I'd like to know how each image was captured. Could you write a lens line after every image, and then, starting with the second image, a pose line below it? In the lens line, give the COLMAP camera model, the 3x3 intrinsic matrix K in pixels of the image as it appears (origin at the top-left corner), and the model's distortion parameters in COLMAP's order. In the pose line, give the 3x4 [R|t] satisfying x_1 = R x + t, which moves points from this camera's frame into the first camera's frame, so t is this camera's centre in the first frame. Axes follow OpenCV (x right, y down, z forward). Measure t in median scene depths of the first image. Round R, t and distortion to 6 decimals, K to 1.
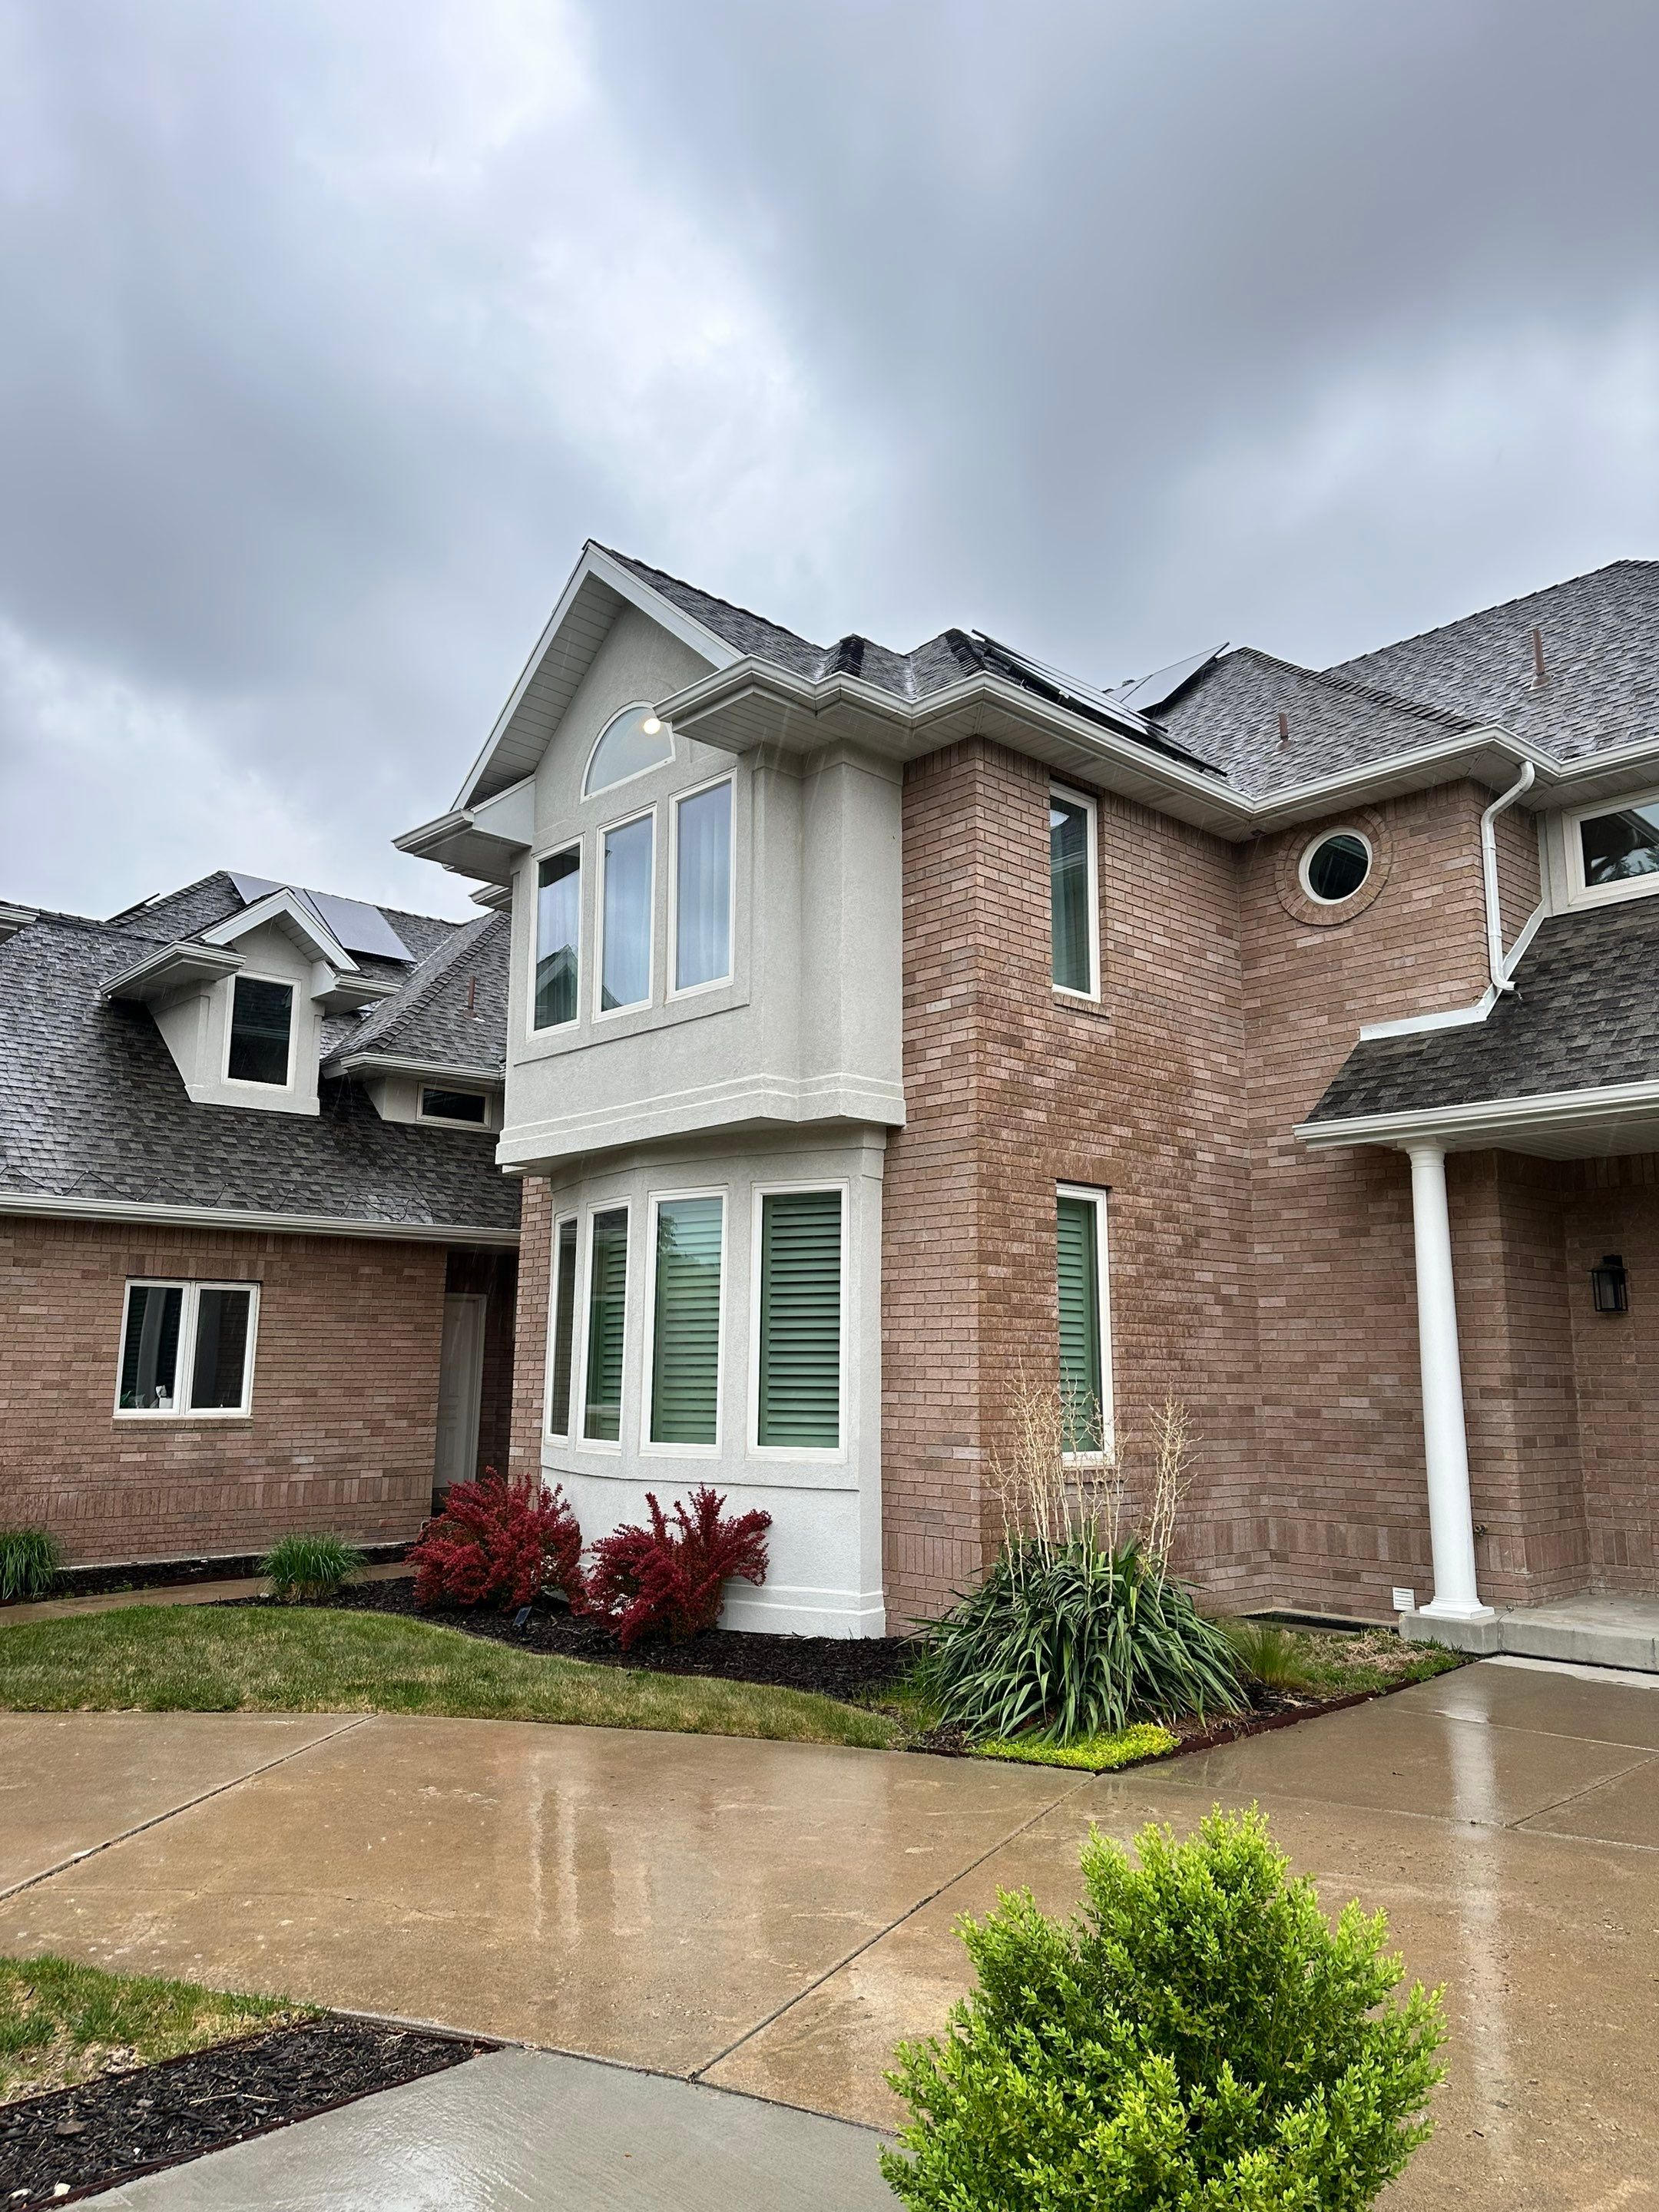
lens RADIAL K [[1549.5, 0, 829.5], [0, 1549.5, 1106.0], [0, 0, 1]] dist [0.133859, -0.191933]
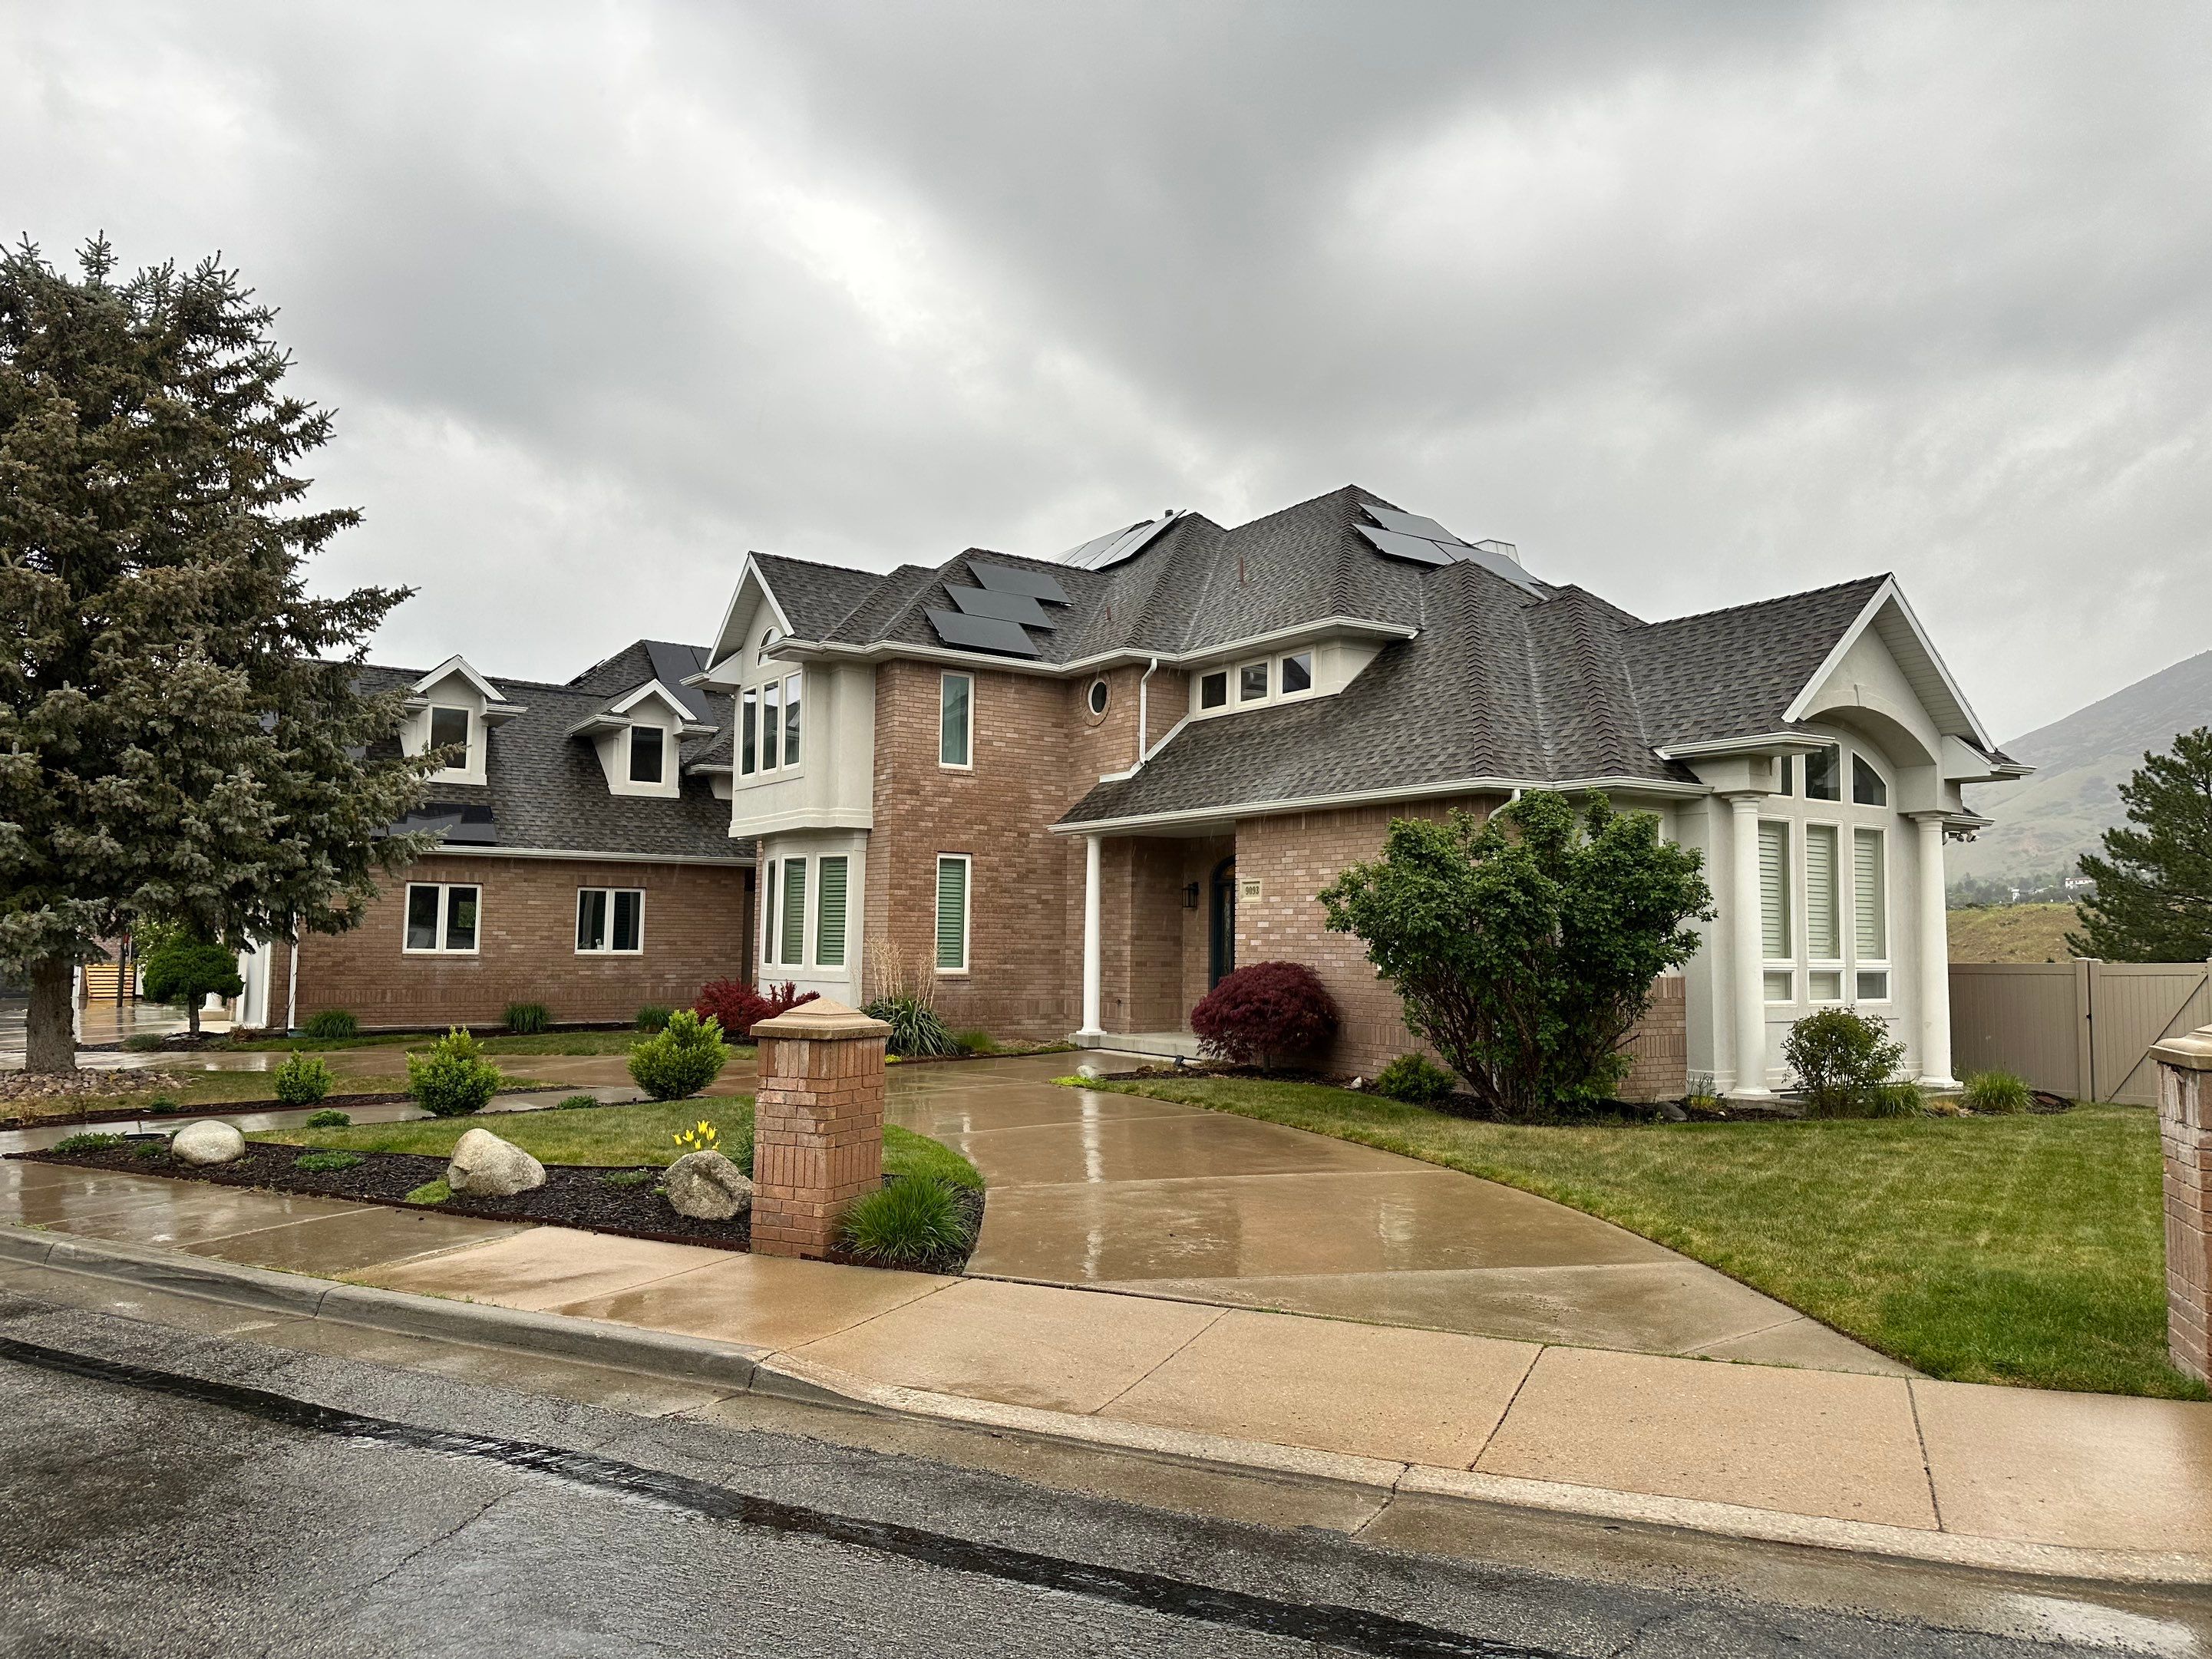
lens RADIAL K [[1549.3, 0, 1116.7], [0, 1549.3, 838.6], [0, 0, 1]] dist [0.133859, -0.191933]
pose [[0.988092, -0.003890, -0.153817, 0.647657], [0.019754, 0.994614, 0.101745, -0.170194], [0.152593, -0.103572, 0.982847, -1.030985]]
